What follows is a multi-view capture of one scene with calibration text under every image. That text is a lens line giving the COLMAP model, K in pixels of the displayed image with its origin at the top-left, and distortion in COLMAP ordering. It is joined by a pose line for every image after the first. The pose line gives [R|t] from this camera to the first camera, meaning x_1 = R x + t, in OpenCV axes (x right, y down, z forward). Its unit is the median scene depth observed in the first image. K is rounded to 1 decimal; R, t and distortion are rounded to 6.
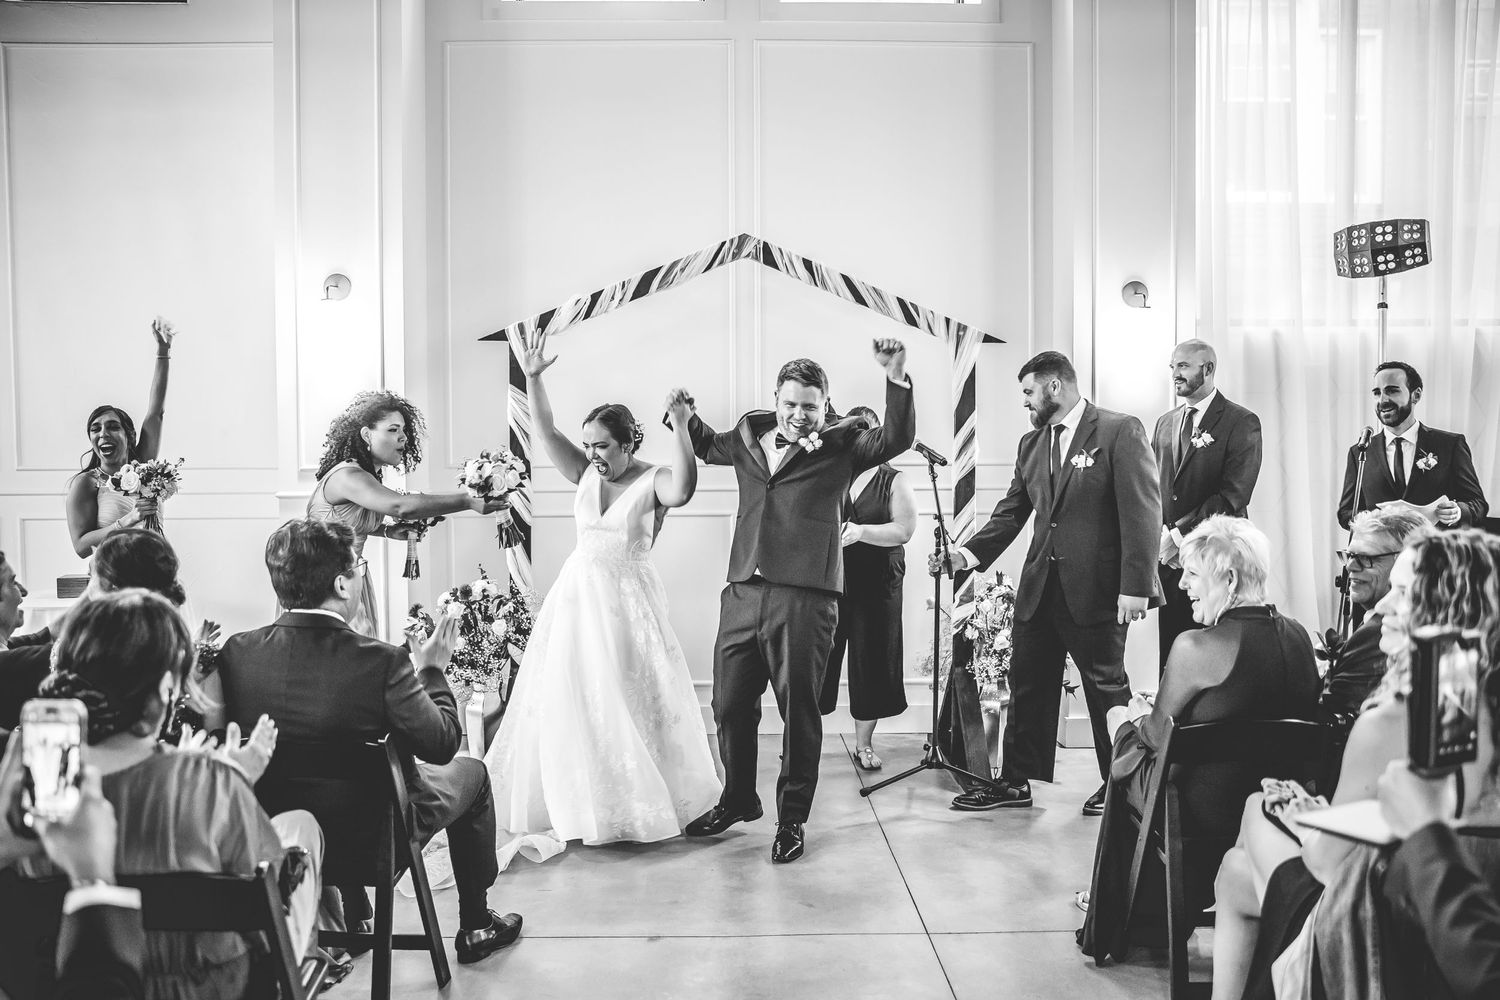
lens RADIAL K [[1220.3, 0, 740.6], [0, 1220.3, 516.4], [0, 0, 1]] dist [-0.010352, 0.039324]
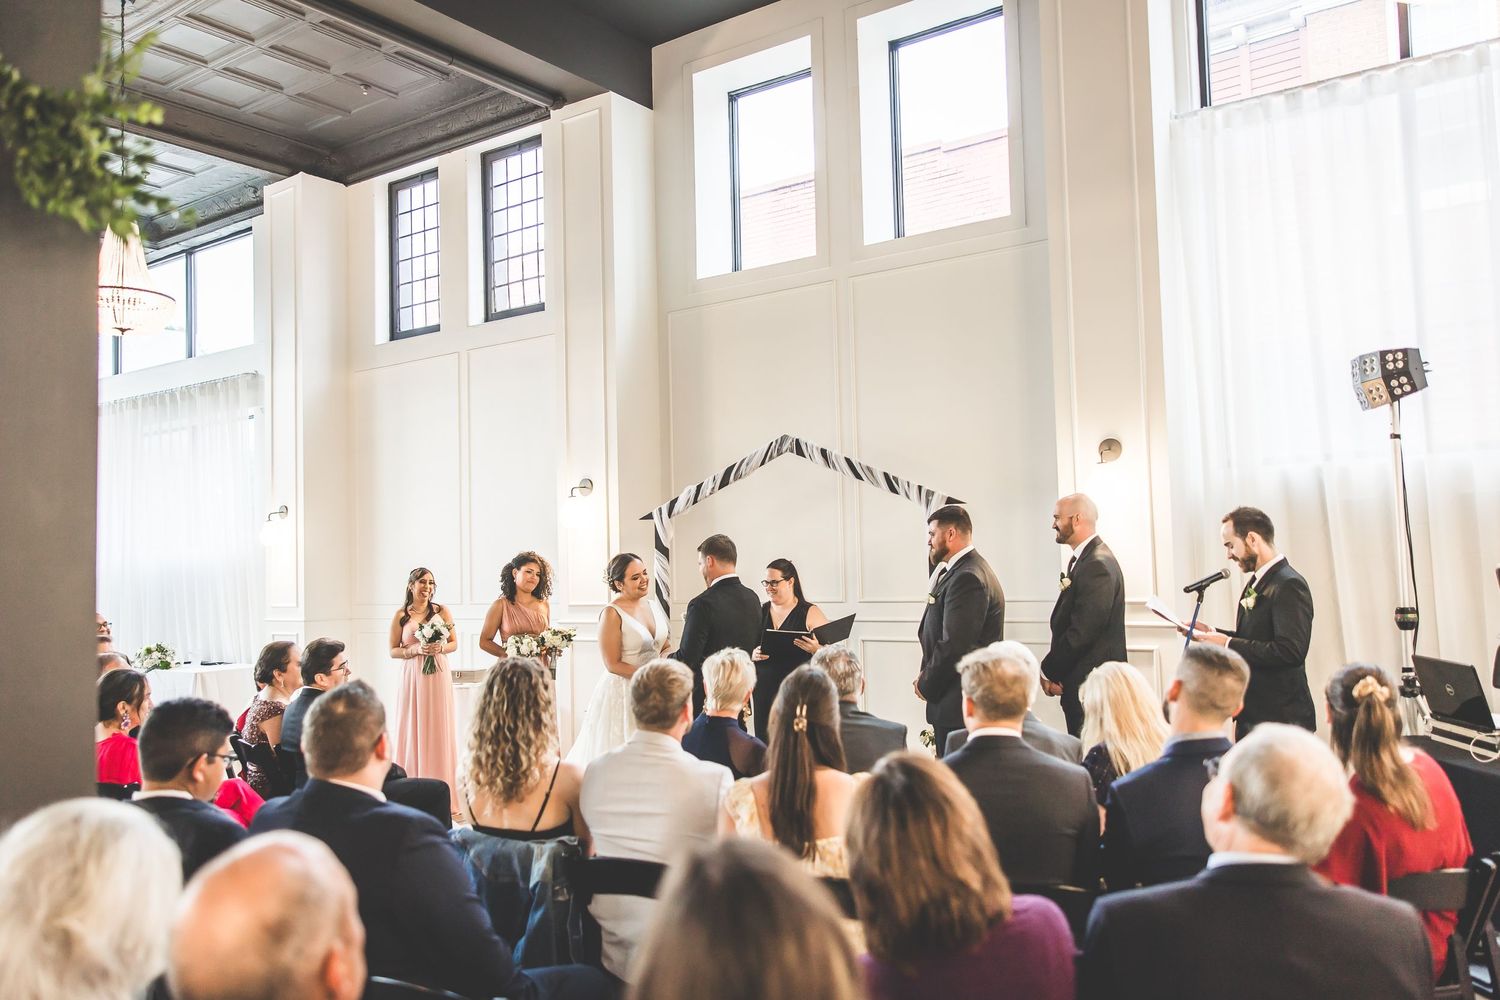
lens RADIAL K [[1220.3, 0, 792.7], [0, 1220.3, 503.0], [0, 0, 1]] dist [-0.010352, 0.039324]
pose [[0.800378, -0.057283, -0.596753, 0.809716], [-0.003860, 0.994911, -0.100679, -0.019826], [0.599484, 0.082885, 0.796084, -0.065132]]
